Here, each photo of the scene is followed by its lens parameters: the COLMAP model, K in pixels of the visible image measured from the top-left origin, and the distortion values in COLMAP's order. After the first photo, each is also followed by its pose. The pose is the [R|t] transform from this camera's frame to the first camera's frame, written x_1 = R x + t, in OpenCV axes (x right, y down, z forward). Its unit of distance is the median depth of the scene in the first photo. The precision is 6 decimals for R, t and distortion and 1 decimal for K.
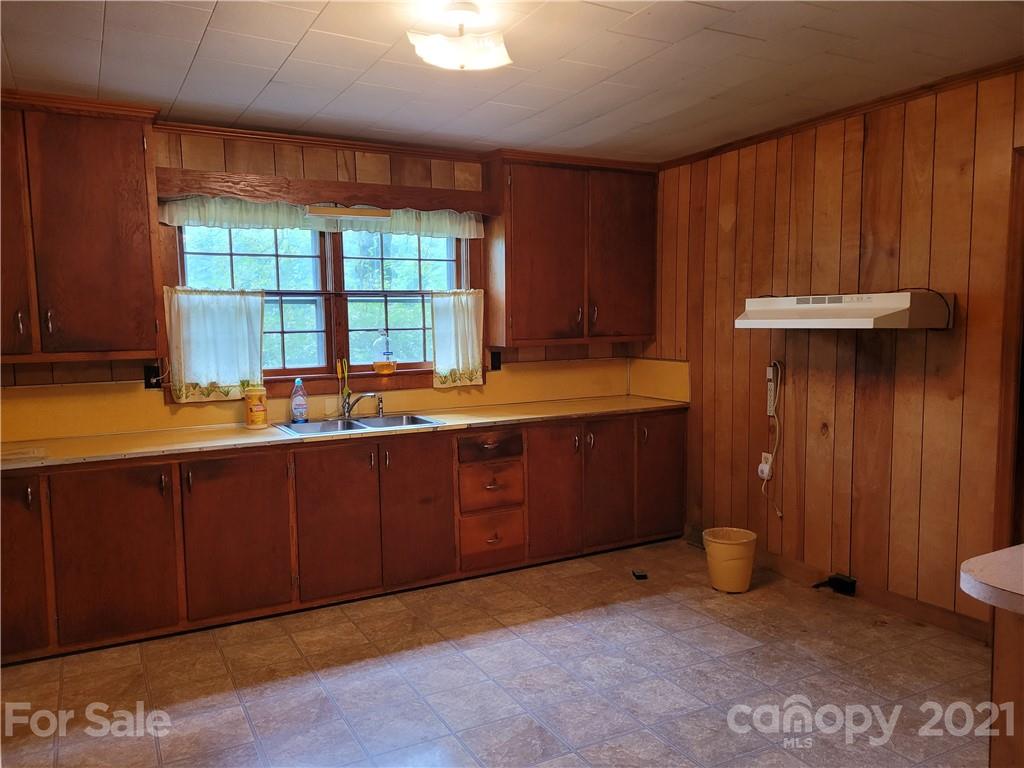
lens RADIAL K [[772.0, 0, 528.7], [0, 772.0, 398.9], [0, 0, 1]] dist [0.042773, 0.001078]
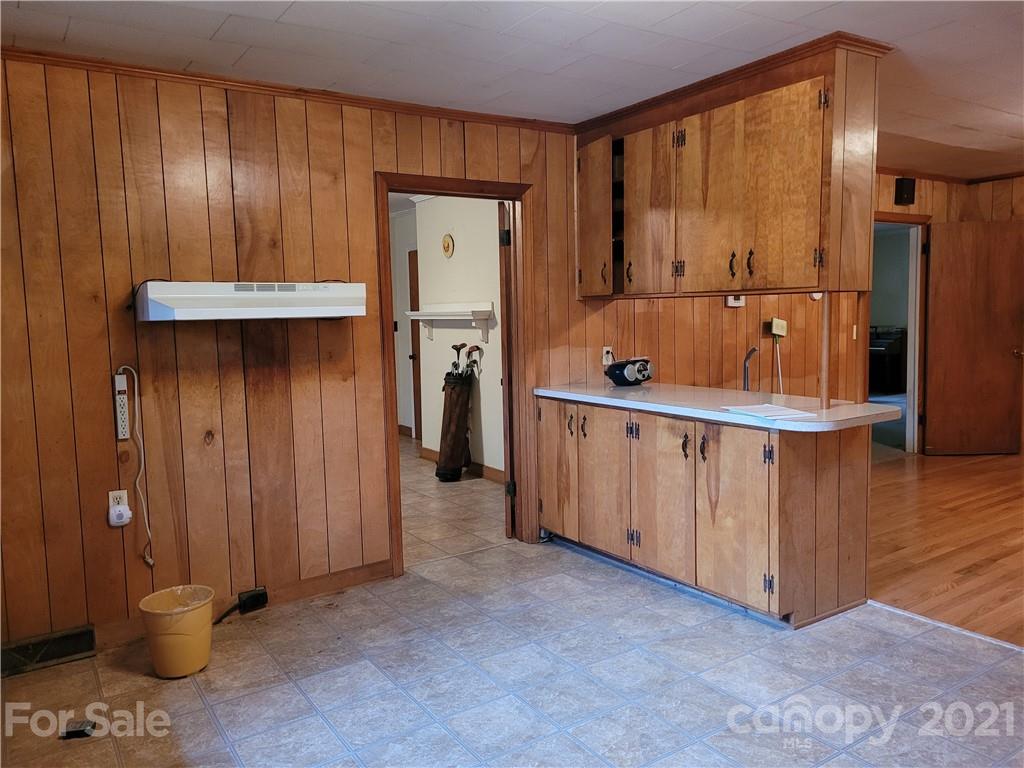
lens RADIAL K [[771.6, 0, 497.5], [0, 771.6, 385.7], [0, 0, 1]] dist [0.033821, -0.001713]
pose [[-0.069665, -0.078714, 0.994460, -0.467100], [0.129276, 0.987764, 0.087241, -0.049273], [-0.989158, 0.134637, -0.058637, 0.681417]]
